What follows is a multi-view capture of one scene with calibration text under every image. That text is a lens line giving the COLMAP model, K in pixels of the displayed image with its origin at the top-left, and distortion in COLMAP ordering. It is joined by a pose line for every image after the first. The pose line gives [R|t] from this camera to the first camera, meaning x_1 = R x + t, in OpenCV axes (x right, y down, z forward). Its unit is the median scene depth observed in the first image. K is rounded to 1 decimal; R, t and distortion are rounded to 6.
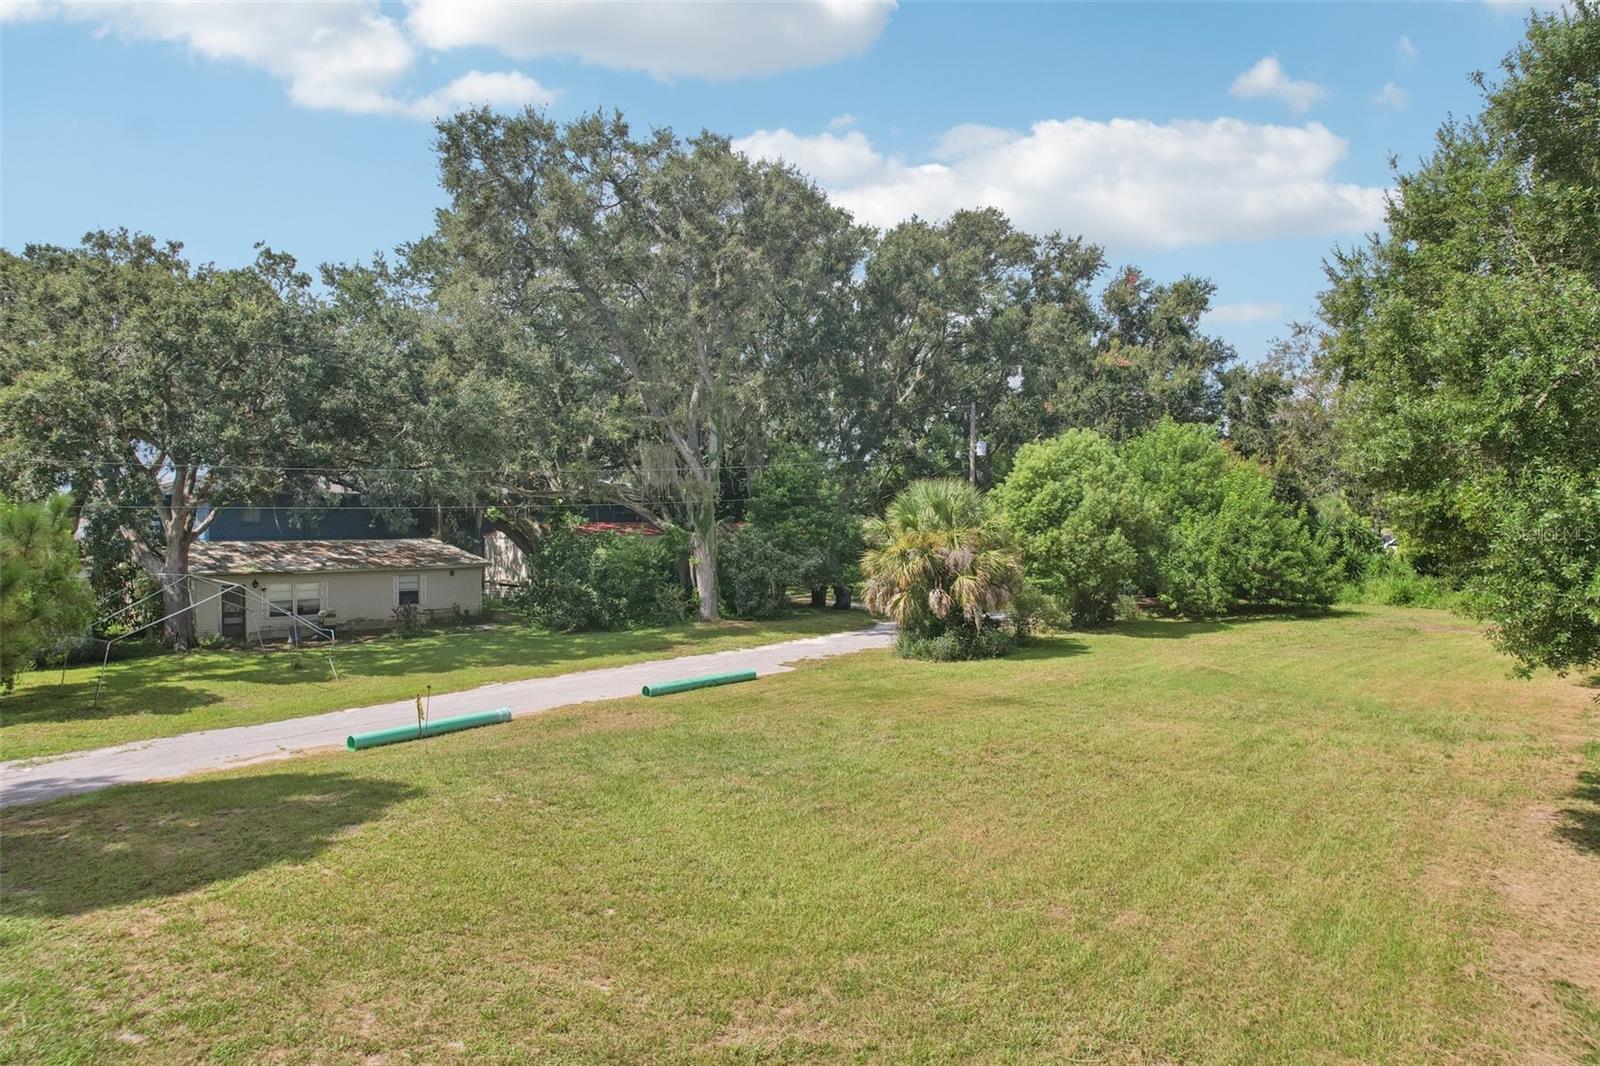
lens RADIAL K [[1026.1, 0, 808.6], [0, 1026.1, 531.3], [0, 0, 1]] dist [-0.008166, 0.005703]
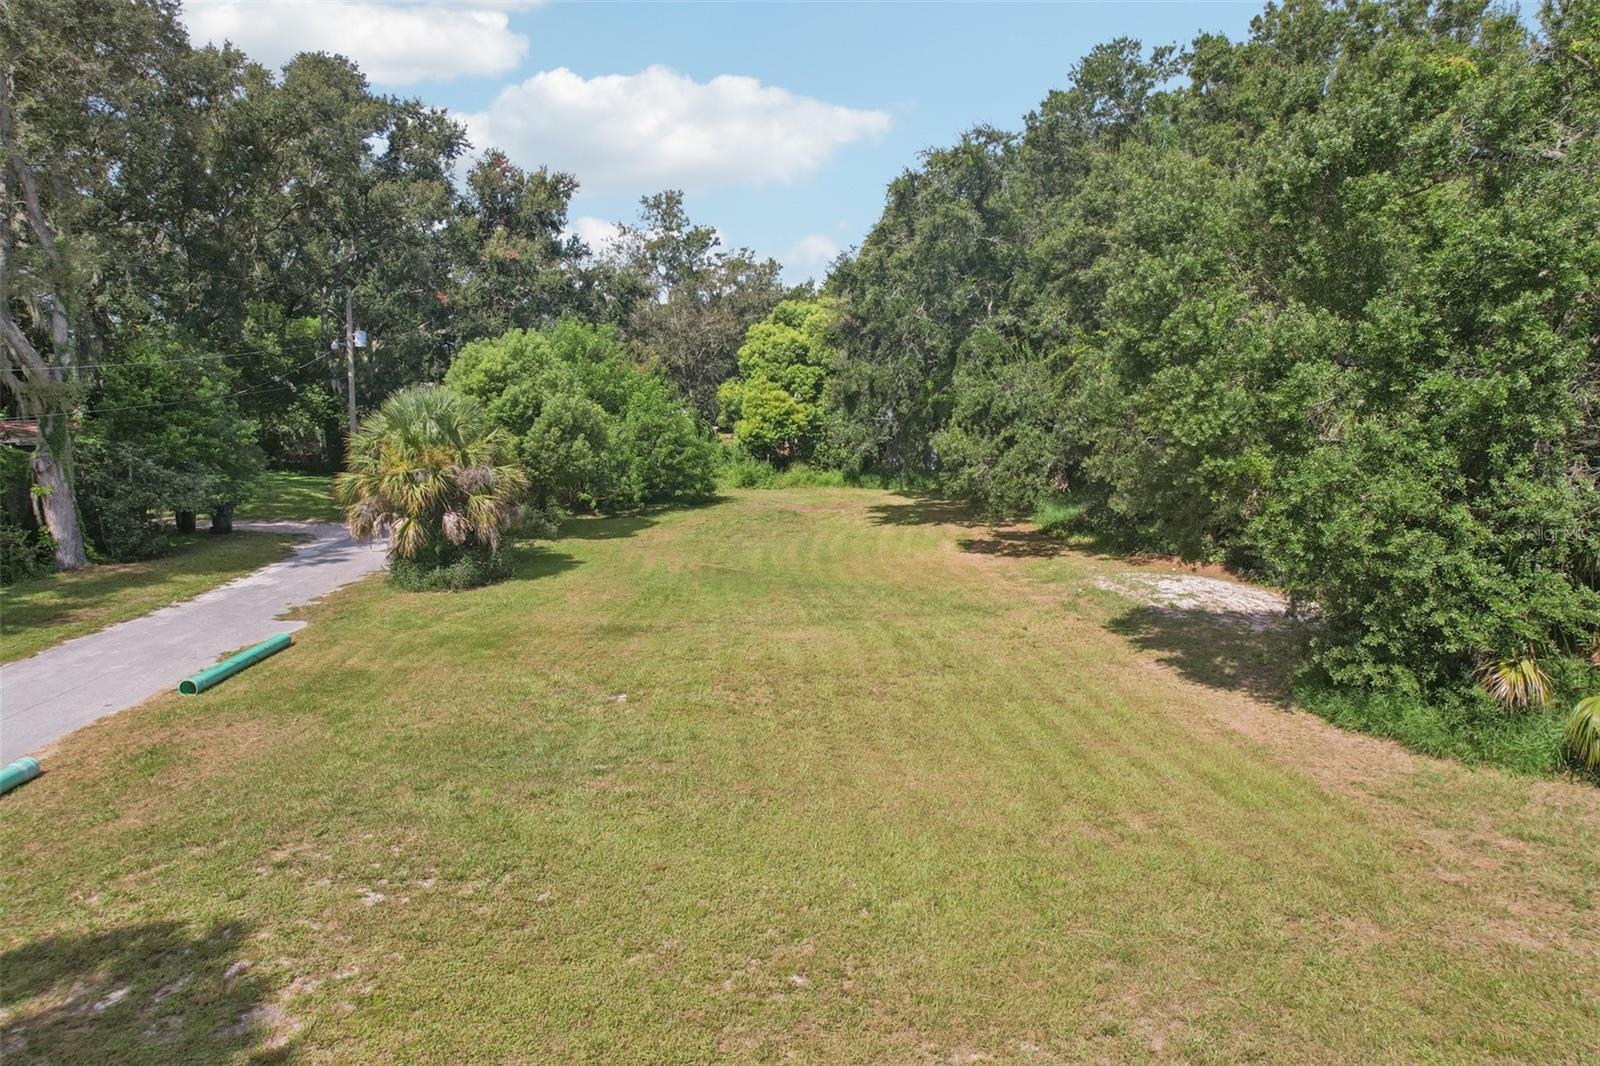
lens RADIAL K [[1026.1, 0, 791.0], [0, 1026.1, 519.2], [0, 0, 1]] dist [-0.008166, 0.005703]
pose [[0.756760, -0.080067, 0.648770, -0.181010], [0.009051, 0.993659, 0.112073, -0.027783], [-0.653630, -0.078940, 0.752686, 0.095027]]
